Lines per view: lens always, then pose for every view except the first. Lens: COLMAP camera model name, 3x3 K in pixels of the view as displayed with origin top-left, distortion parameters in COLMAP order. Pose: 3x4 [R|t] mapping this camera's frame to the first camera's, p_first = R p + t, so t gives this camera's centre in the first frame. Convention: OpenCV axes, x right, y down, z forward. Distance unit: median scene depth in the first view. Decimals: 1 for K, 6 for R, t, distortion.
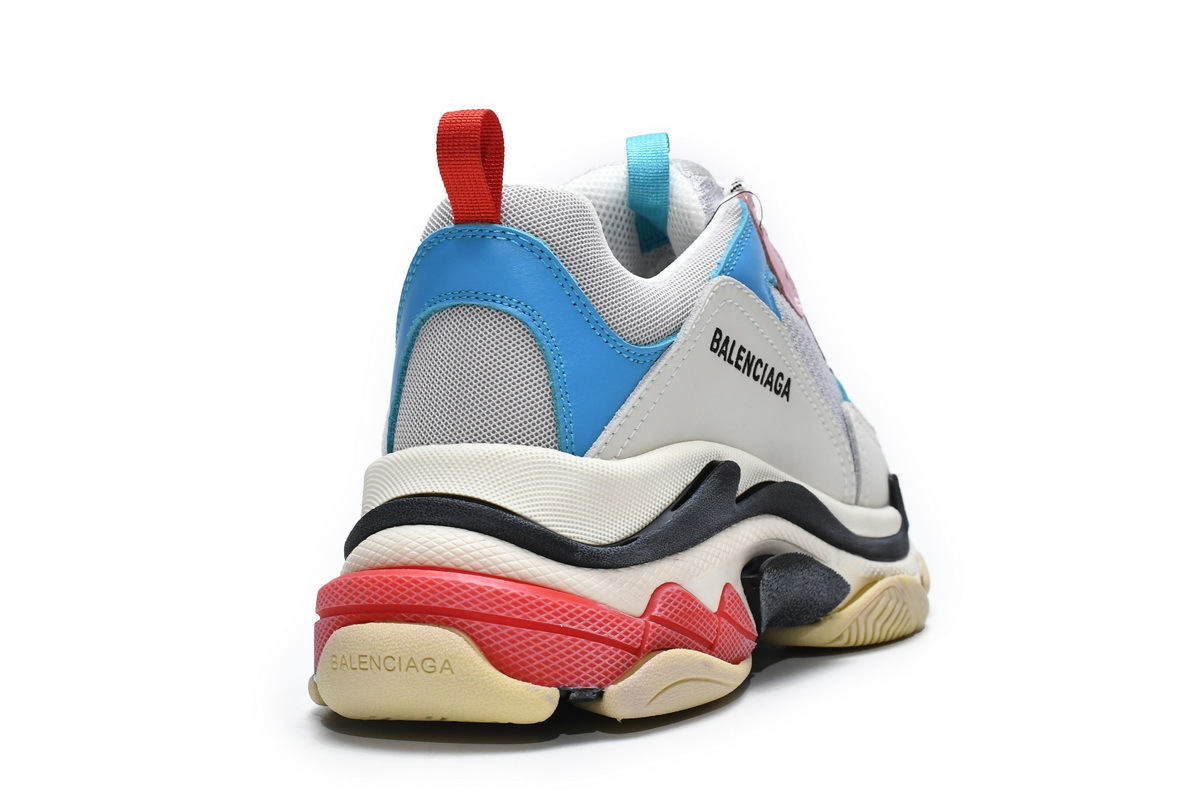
lens RADIAL K [[2217.7, 0, 600.1], [0, 2217.7, 404.0], [0, 0, 1]] dist [-0.050385, 0.000000]
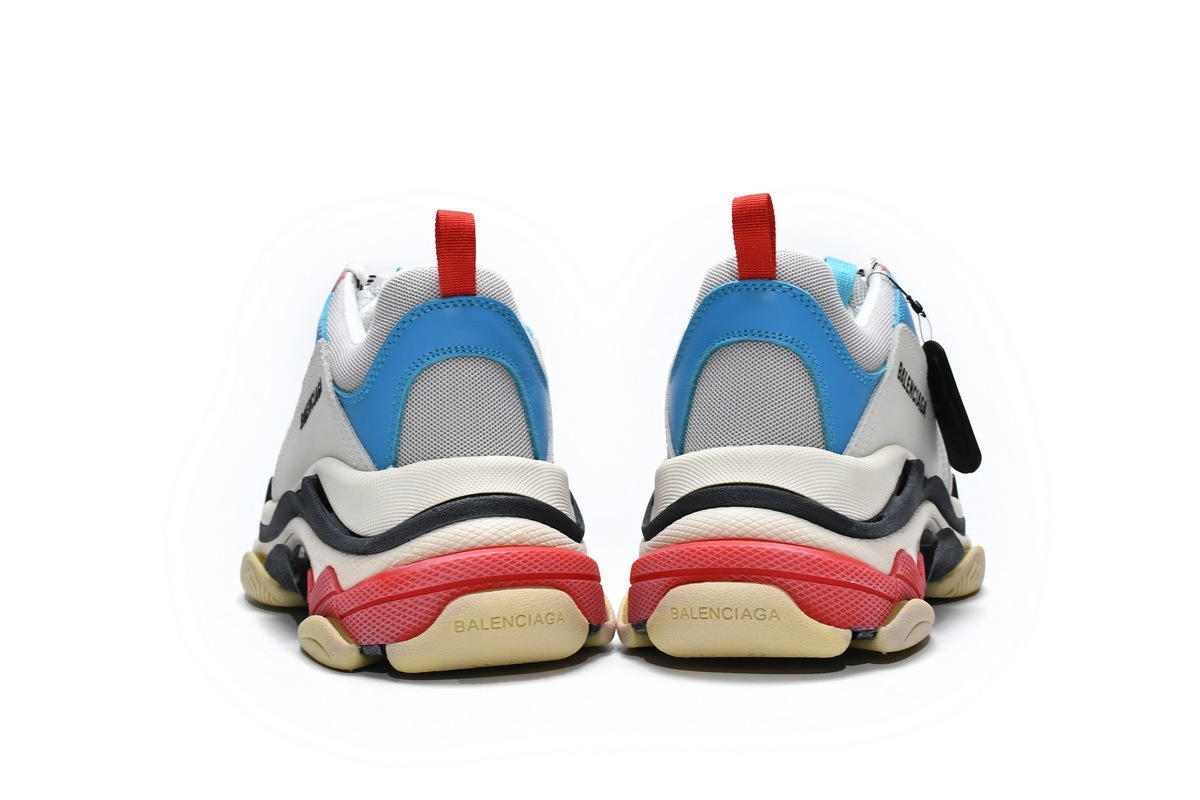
lens RADIAL K [[1484.2, 0, 599.8], [0, 1484.2, 392.7], [0, 0, 1]] dist [-0.002886, 0.000000]
pose [[0.988557, 0.005010, 0.150763, -0.295199], [0.000280, 0.999386, -0.035042, 0.018089], [-0.150846, 0.034683, 0.987949, 0.145459]]
